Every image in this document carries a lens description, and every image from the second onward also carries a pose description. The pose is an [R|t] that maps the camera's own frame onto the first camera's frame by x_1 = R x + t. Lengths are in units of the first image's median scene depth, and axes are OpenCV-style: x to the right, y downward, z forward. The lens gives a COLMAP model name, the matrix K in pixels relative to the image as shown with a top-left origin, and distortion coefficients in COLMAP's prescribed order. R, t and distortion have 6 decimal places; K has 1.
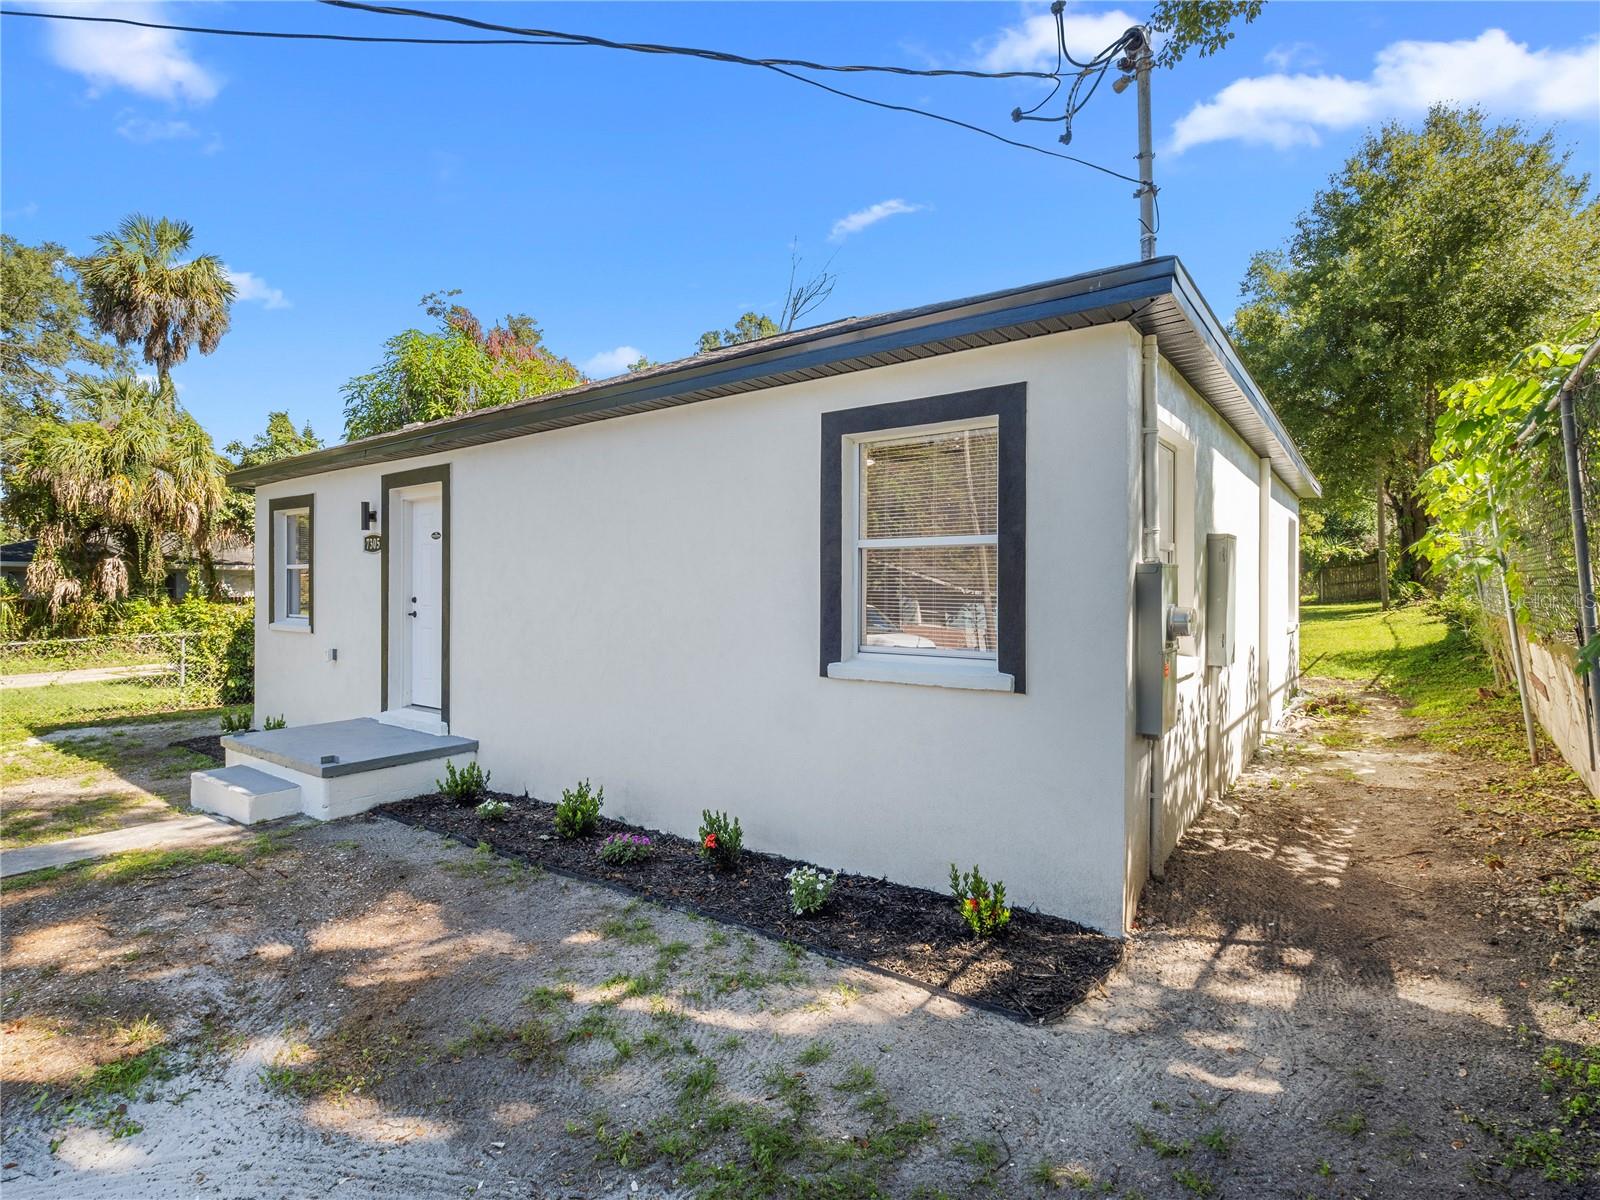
lens RADIAL K [[797.1, 0, 800.0], [0, 797.1, 600.0], [0, 0, 1]] dist [0.001425, -0.011047]
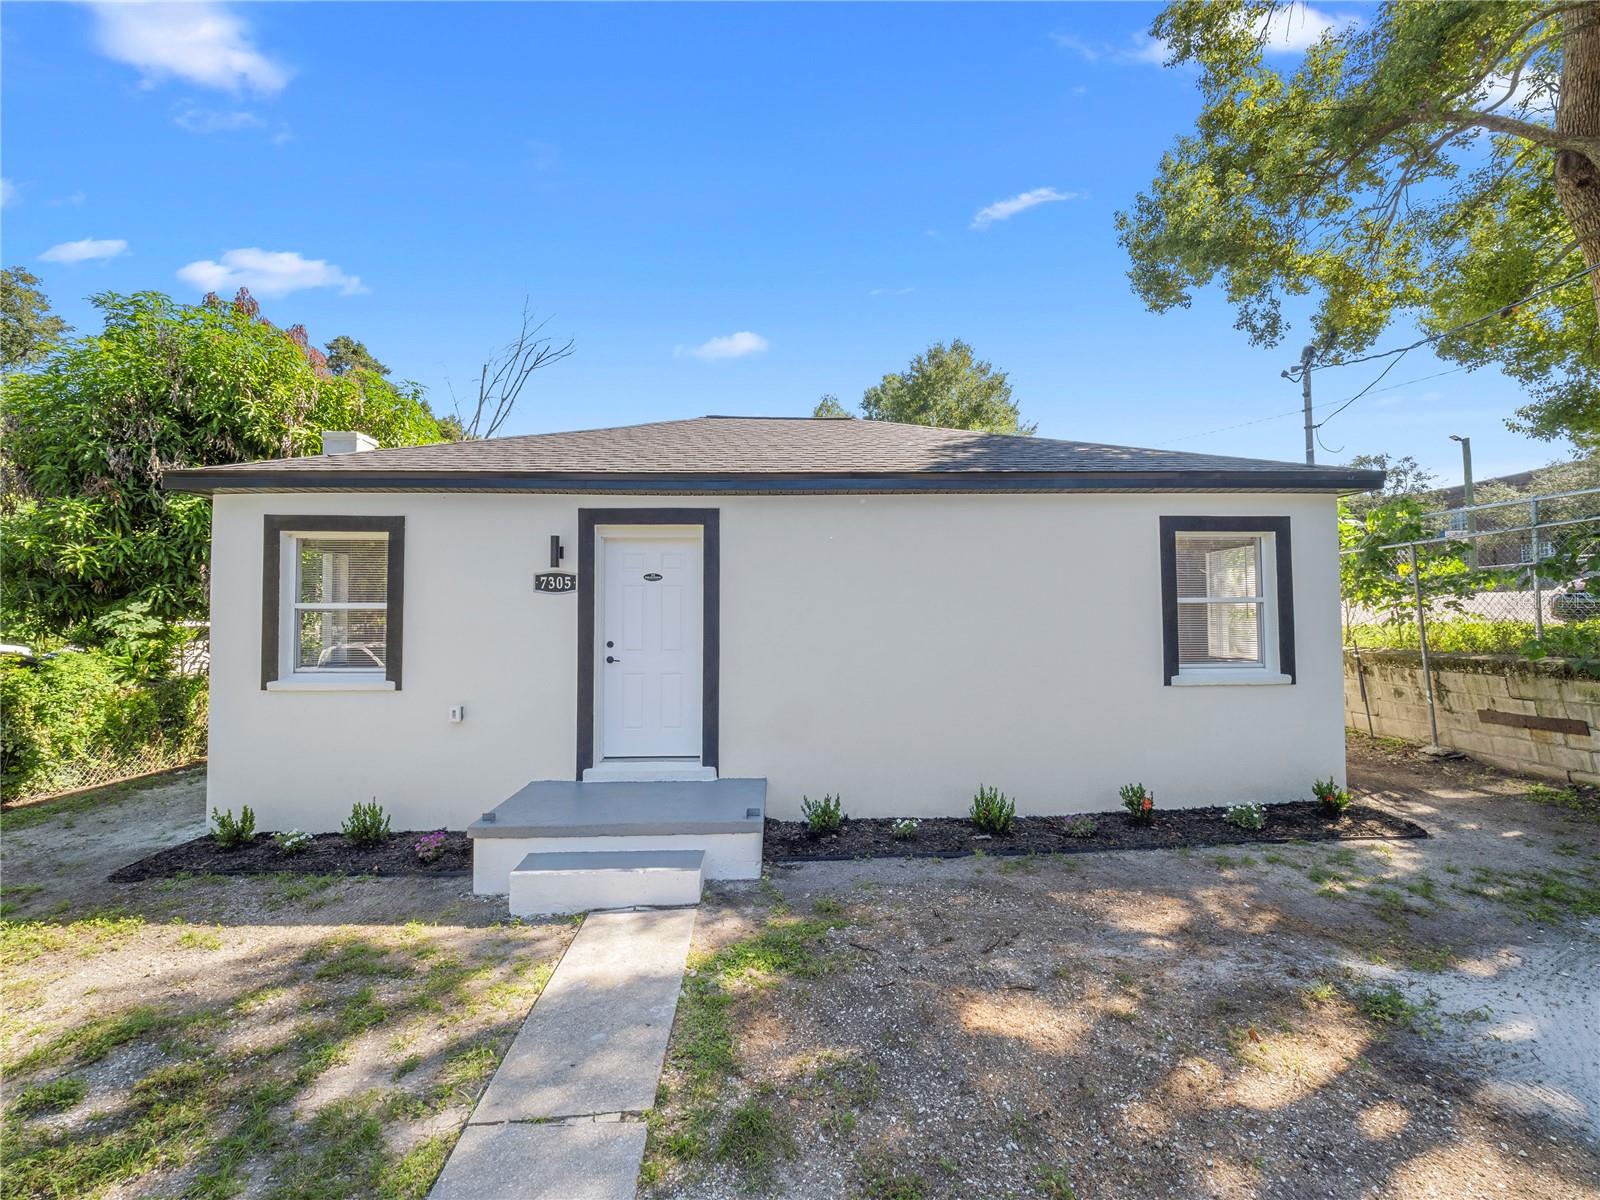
lens RADIAL K [[682.6, 0, 800.0], [0, 682.6, 600.0], [0, 0, 1]] dist [-0.003419, -0.000689]
pose [[0.776318, 0.012287, 0.630222, -1.623488], [0.018803, 0.998914, -0.042638, -0.031444], [-0.630061, 0.044951, 0.775244, 0.495628]]
